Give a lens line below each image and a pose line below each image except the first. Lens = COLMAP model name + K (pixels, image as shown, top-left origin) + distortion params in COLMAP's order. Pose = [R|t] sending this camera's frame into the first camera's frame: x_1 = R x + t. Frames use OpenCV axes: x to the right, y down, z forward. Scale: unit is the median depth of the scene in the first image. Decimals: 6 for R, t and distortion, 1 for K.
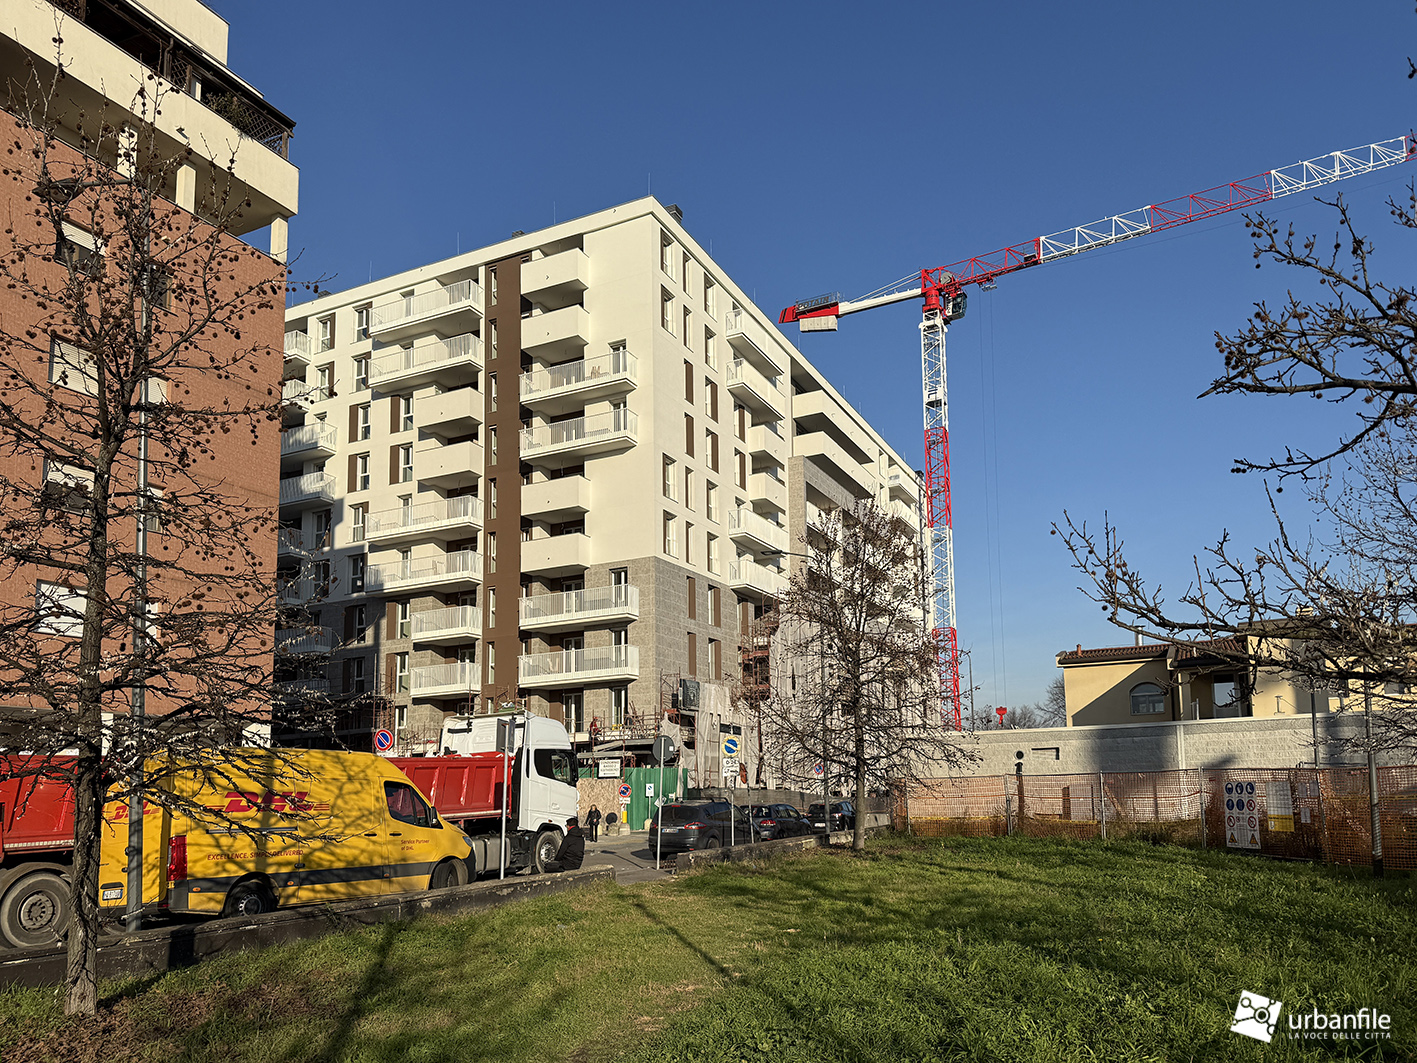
lens RADIAL K [[1007.8, 0, 708.5], [0, 1007.8, 531.5], [0, 0, 1]] dist [0.001240, -0.001644]
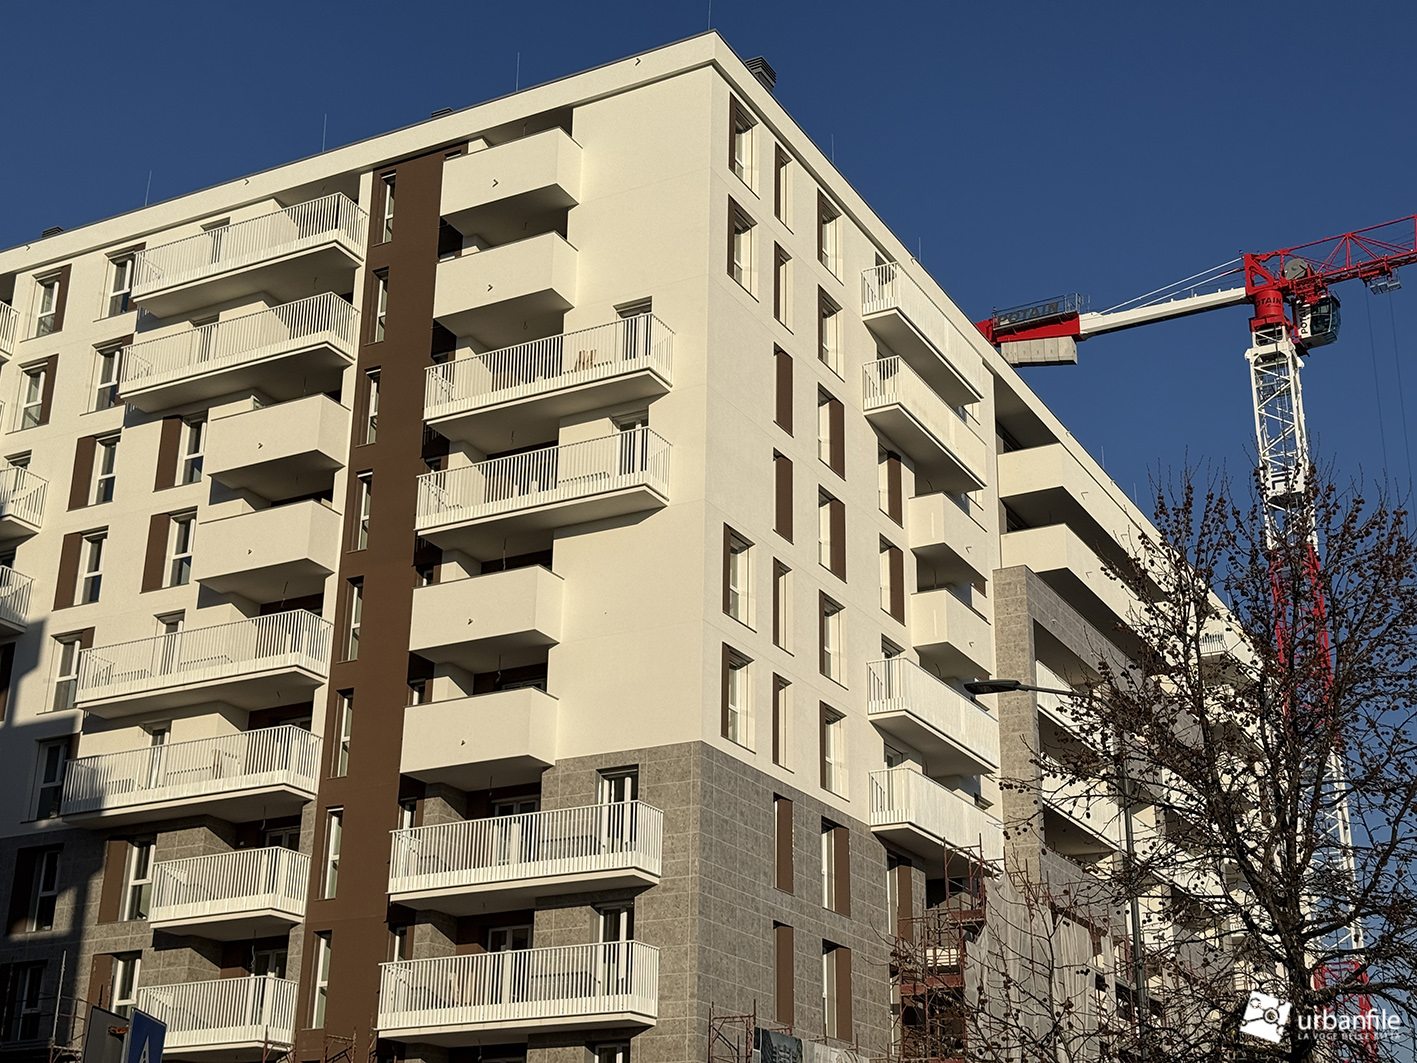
lens RADIAL K [[1956.1, 0, 645.5], [0, 1956.1, 494.6], [0, 0, 1]] dist [0.168824, -0.613203]
pose [[0.996145, 0.014959, -0.086442, -0.004012], [-0.026709, 0.990290, -0.136426, 0.025943], [0.083562, 0.138209, 0.986872, 0.102738]]
